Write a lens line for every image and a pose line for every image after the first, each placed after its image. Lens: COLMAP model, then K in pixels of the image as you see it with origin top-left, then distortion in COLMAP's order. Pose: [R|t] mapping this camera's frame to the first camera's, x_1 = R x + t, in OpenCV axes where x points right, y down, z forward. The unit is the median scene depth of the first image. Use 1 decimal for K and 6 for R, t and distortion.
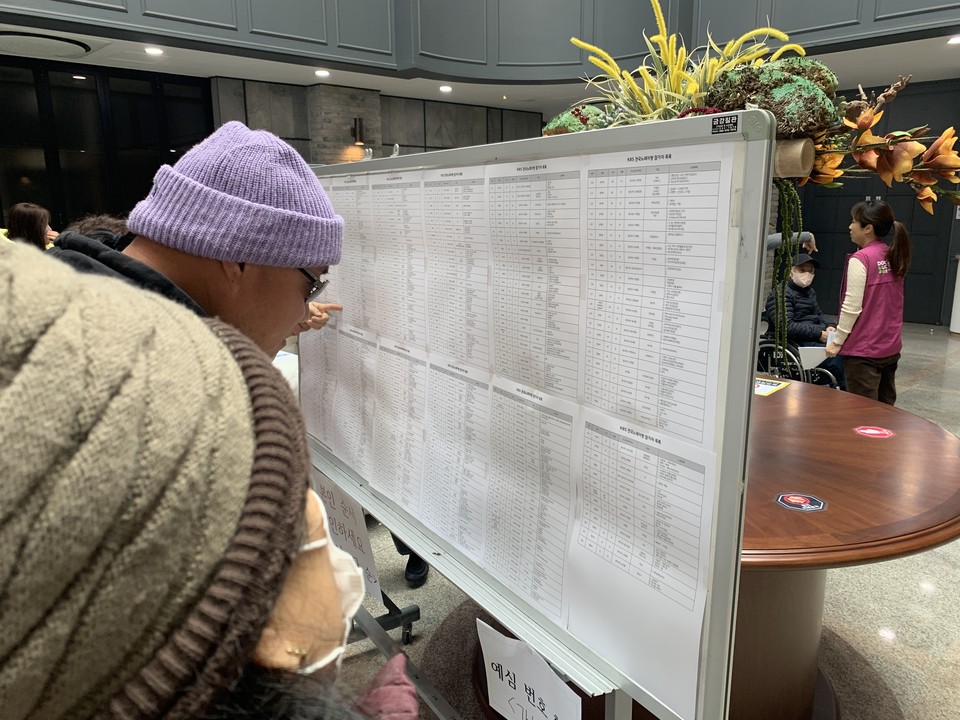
lens RADIAL K [[723.8, 0, 480.0], [0, 723.8, 360.0], [0, 0, 1]] dist [0.016378, -0.014340]
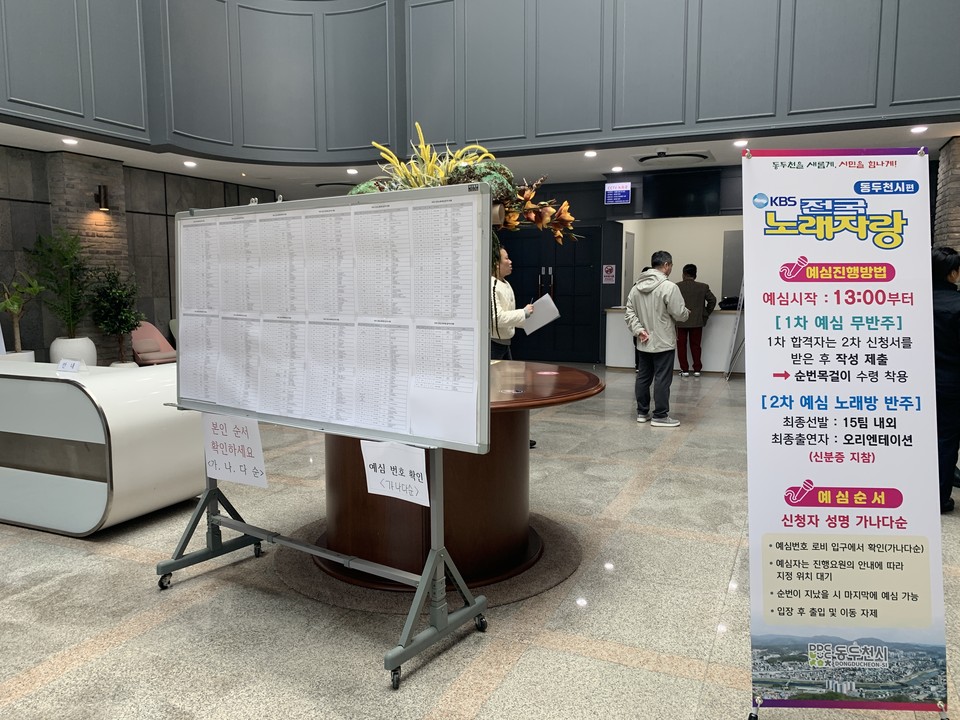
lens RADIAL K [[724.9, 0, 472.3], [0, 724.9, 359.4], [0, 0, 1]] dist [0.009096, -0.010218]
pose [[0.928442, -0.033515, 0.369962, -0.339842], [0.073542, 0.992793, -0.094620, 0.278086], [-0.364125, 0.115057, 0.924216, -0.690981]]
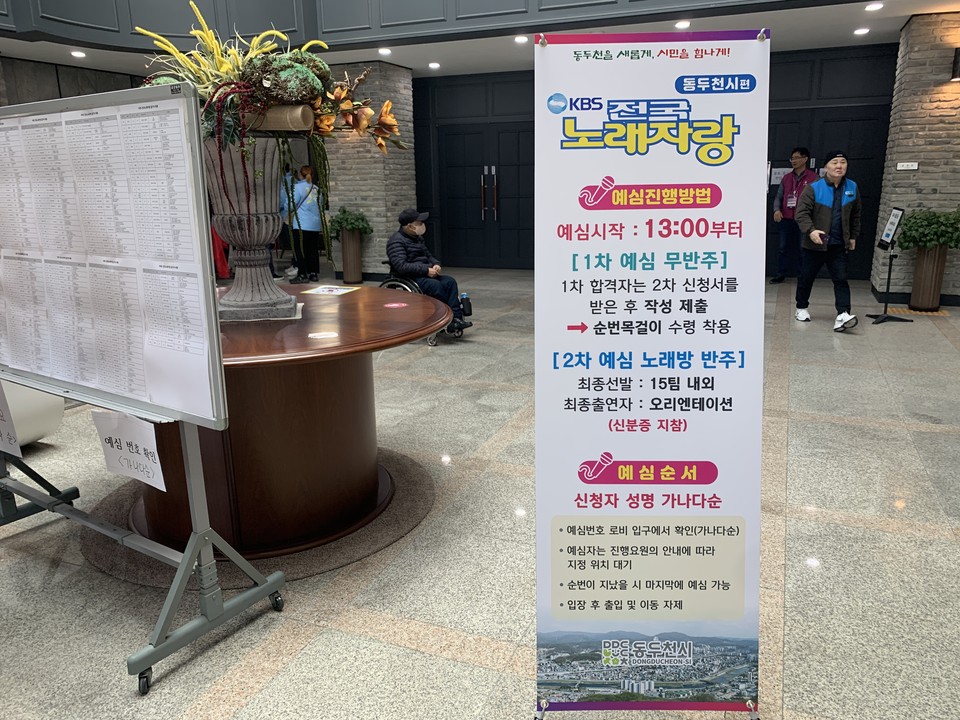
lens RADIAL K [[723.8, 0, 480.0], [0, 723.8, 360.0], [0, 0, 1]] dist [0.016378, -0.014340]
pose [[0.916120, -0.104208, 0.387124, 0.134164], [0.092796, 0.994522, 0.048111, 0.203537], [-0.390016, -0.008152, 0.920772, -0.597729]]
